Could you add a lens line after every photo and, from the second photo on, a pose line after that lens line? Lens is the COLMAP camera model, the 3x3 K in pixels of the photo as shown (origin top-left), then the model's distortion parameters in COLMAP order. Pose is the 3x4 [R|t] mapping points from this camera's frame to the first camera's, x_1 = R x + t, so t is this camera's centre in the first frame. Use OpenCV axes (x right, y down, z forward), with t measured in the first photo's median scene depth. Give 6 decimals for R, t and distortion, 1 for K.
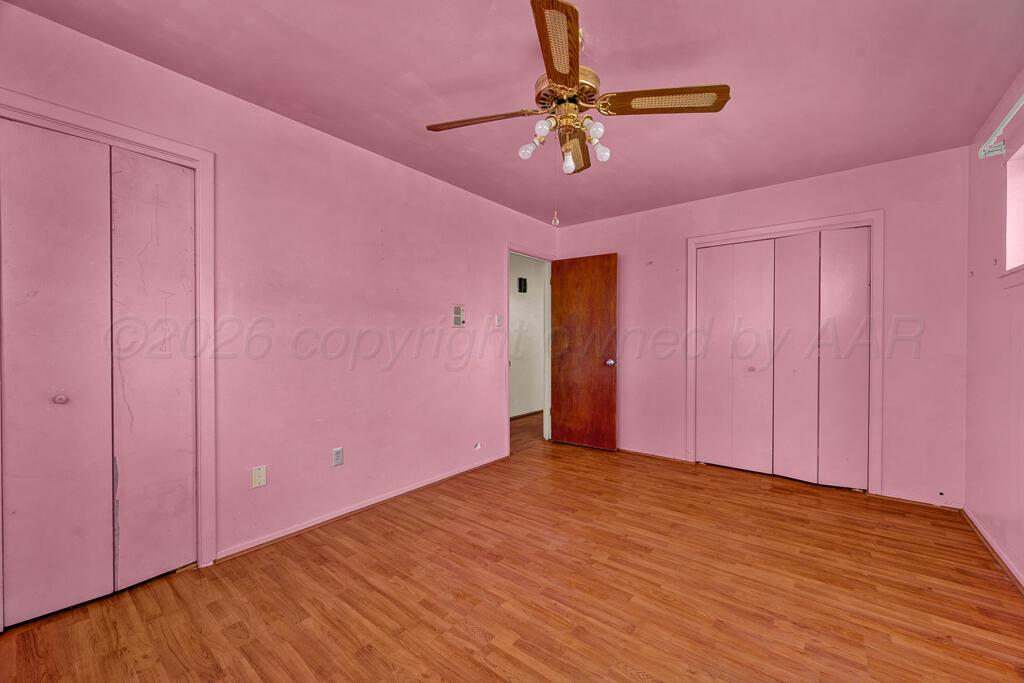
lens RADIAL K [[403.3, 0, 520.2], [0, 403.3, 342.8], [0, 0, 1]] dist [-0.002926, 0.000075]
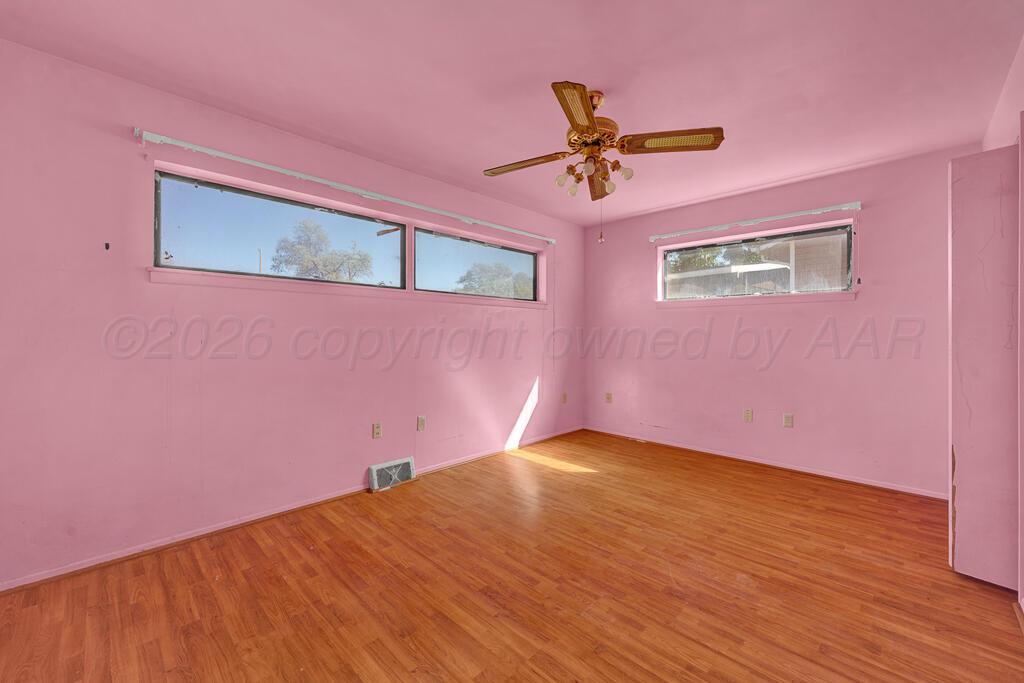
lens RADIAL K [[403.3, 0, 515.1], [0, 403.3, 339.9], [0, 0, 1]] dist [-0.002926, 0.000075]
pose [[-0.992521, -0.005810, 0.121934, 0.174836], [-0.003305, 0.999779, 0.020738, -0.014632], [-0.122027, 0.020180, -0.992322, 1.969783]]
